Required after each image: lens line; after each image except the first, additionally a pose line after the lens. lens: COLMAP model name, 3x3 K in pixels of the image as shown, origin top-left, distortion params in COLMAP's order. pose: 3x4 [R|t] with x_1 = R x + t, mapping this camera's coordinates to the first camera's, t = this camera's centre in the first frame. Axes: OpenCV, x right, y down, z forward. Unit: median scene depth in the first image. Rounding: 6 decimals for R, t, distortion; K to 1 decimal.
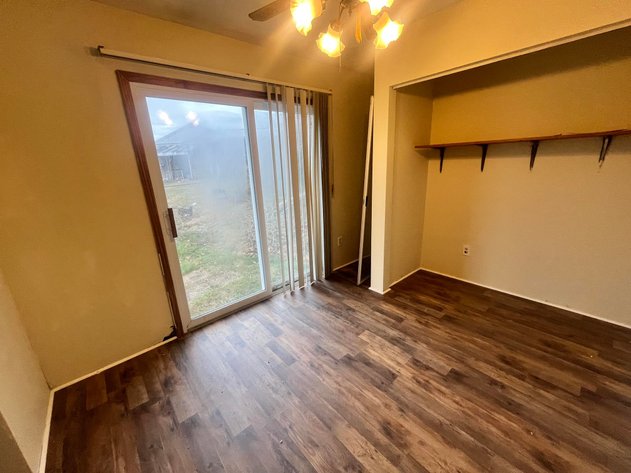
lens RADIAL K [[251.1, 0, 305.4], [0, 251.1, 231.3], [0, 0, 1]] dist [-0.001665, -0.000220]
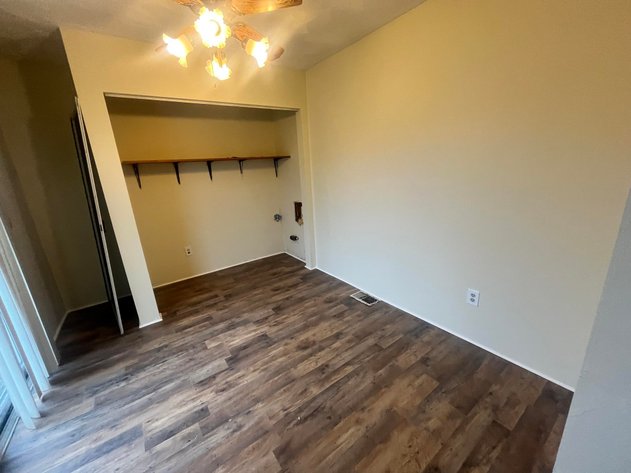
lens RADIAL K [[253.2, 0, 316.5], [0, 253.2, 228.1], [0, 0, 1]] dist [0.000582, -0.000051]
pose [[0.096201, -0.206744, 0.973654, -0.626115], [0.313428, 0.934721, 0.167509, -0.051400], [-0.944726, 0.289056, 0.154721, 0.328388]]
